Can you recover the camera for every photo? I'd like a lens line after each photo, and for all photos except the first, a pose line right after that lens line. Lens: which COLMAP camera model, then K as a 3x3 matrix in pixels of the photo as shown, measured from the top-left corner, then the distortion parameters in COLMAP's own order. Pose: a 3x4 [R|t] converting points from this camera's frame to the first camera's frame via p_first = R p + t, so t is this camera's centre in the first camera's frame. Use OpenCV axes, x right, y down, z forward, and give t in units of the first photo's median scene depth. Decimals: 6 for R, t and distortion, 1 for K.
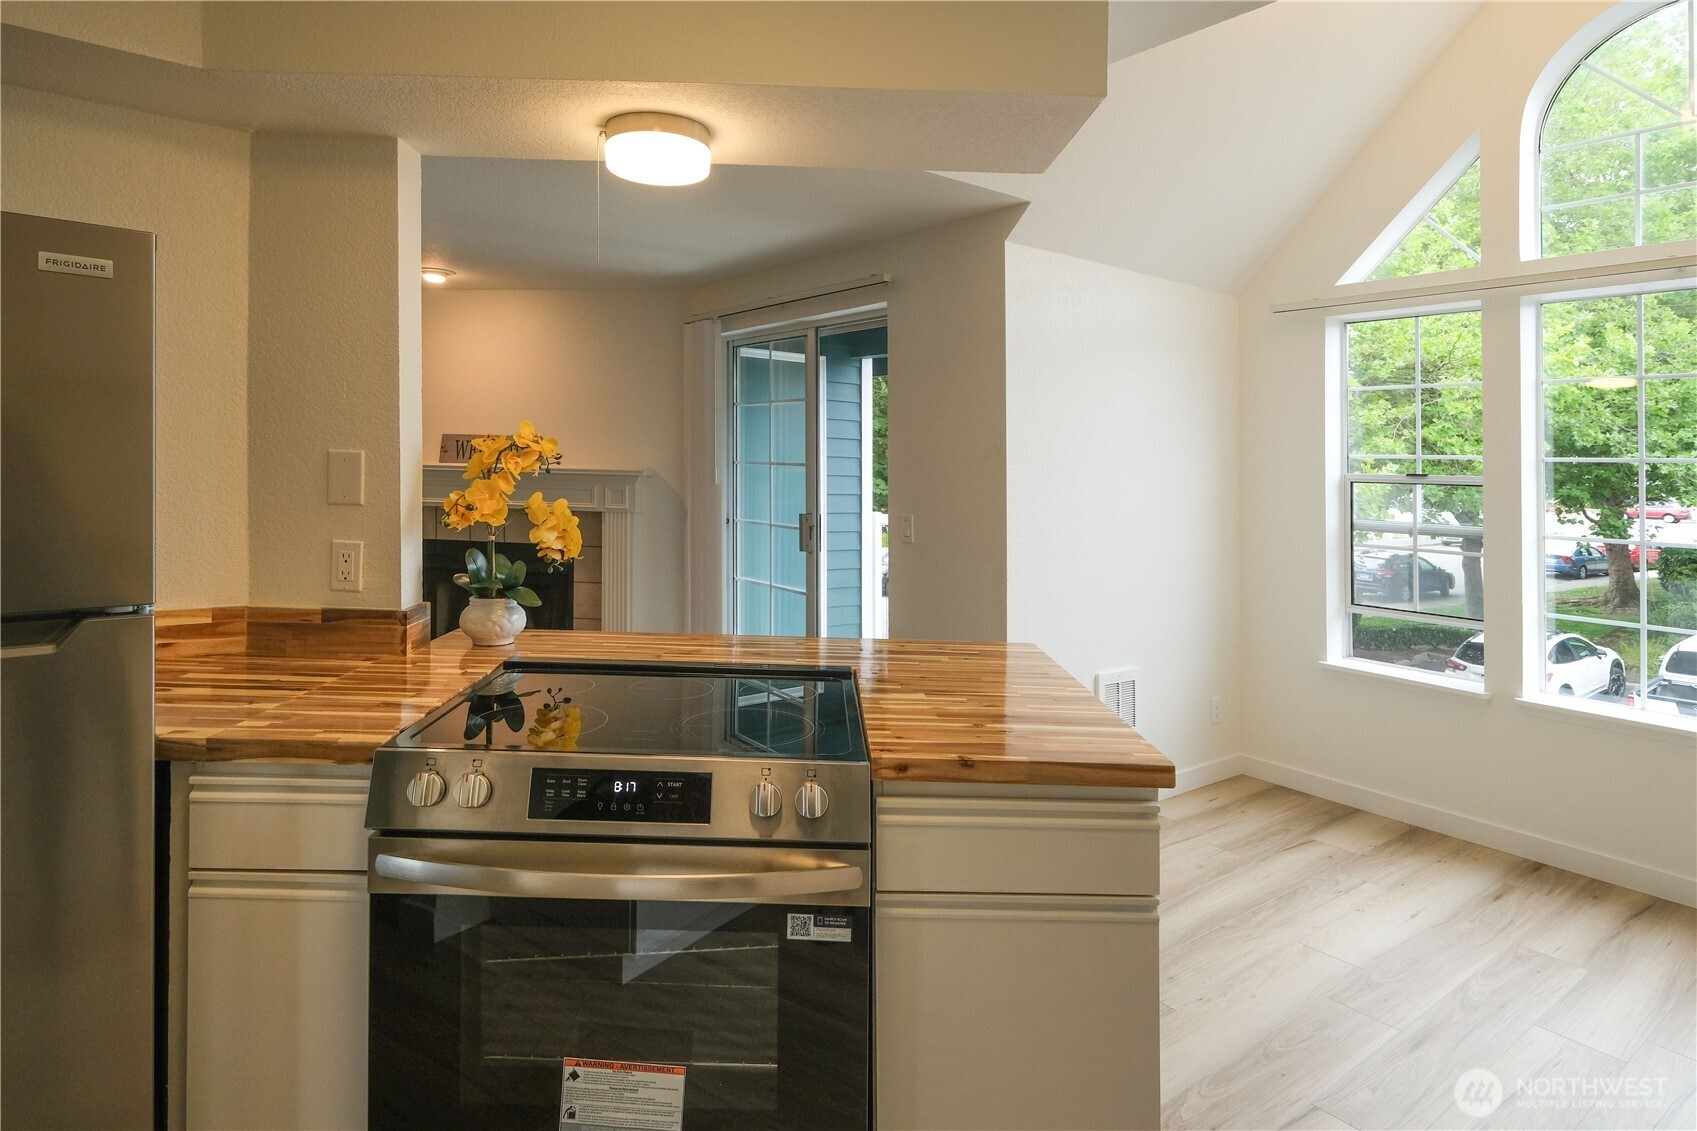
lens RADIAL K [[922.1, 0, 852.0], [0, 922.1, 431.4], [0, 0, 1]] dist [-0.001342, 0.001262]
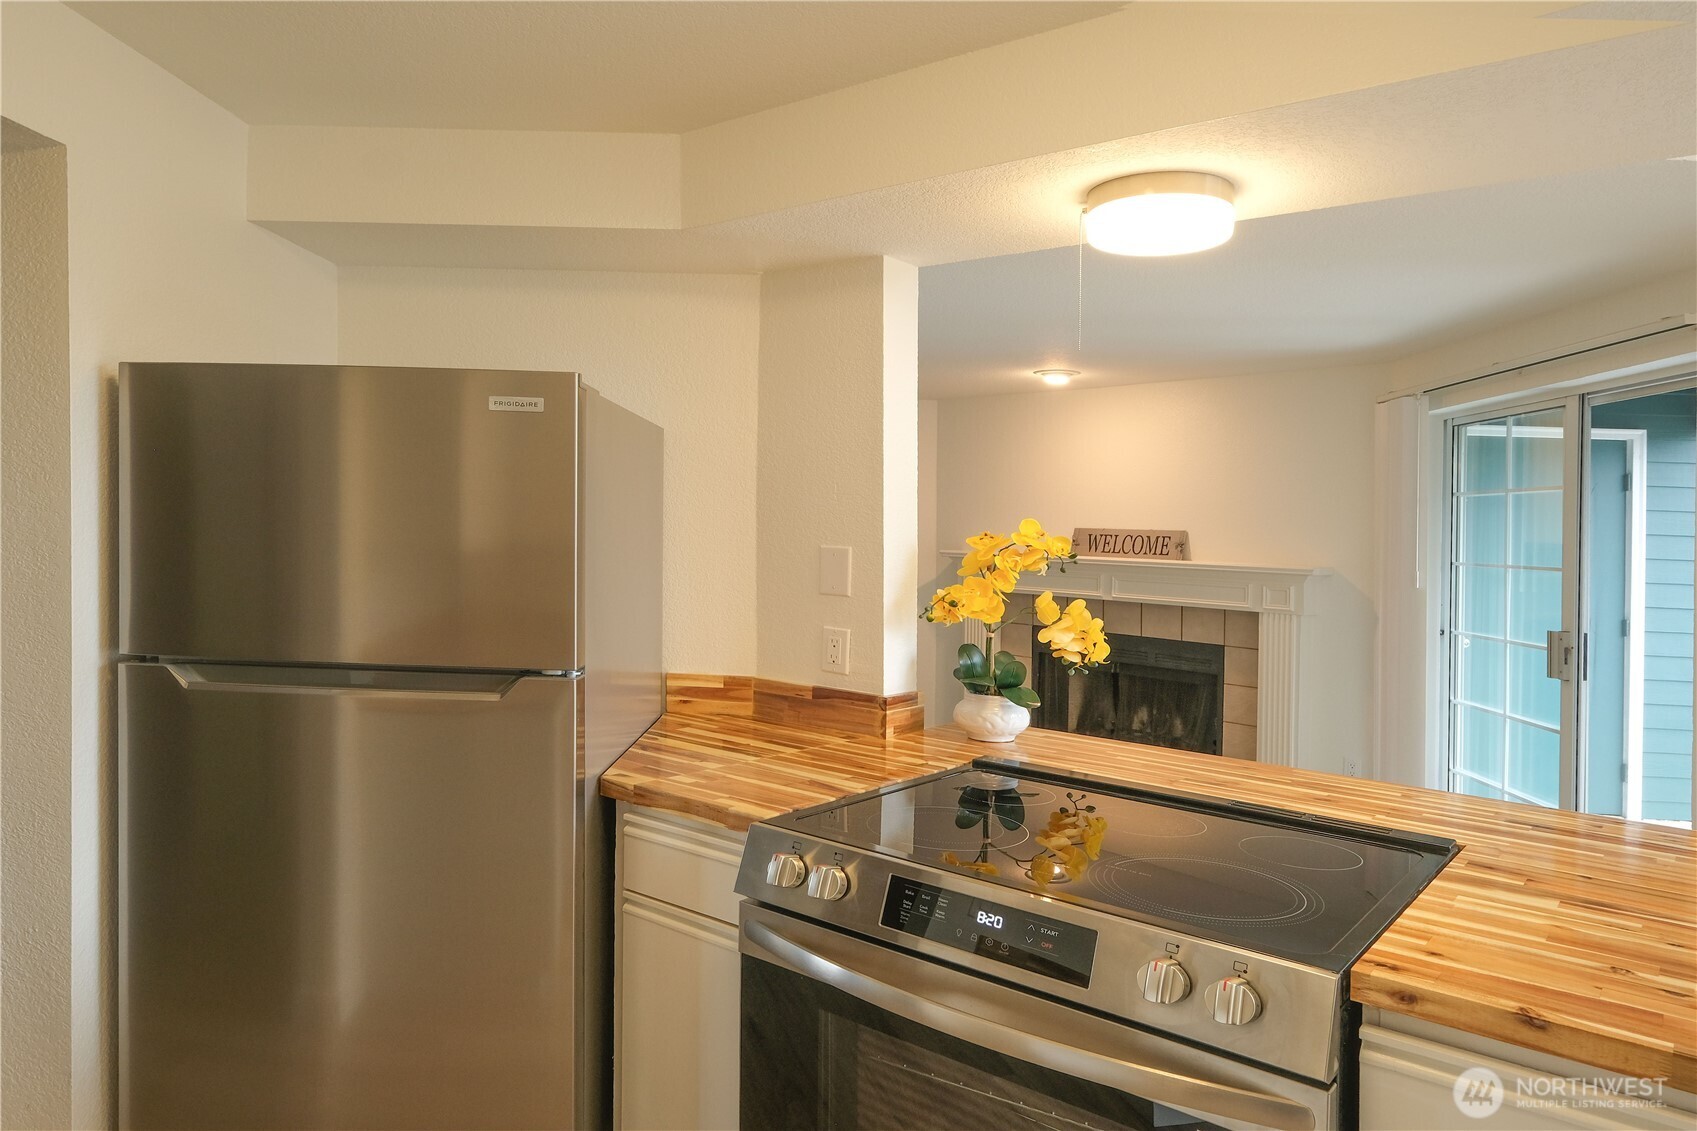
lens RADIAL K [[928.9, 0, 848.4], [0, 928.9, 534.2], [0, 0, 1]] dist [0.001691, 0.000705]
pose [[0.766564, 0.012285, -0.642051, 0.184510], [-0.005809, 0.999909, 0.012197, -0.008254], [0.642142, -0.005620, 0.766565, 0.153826]]
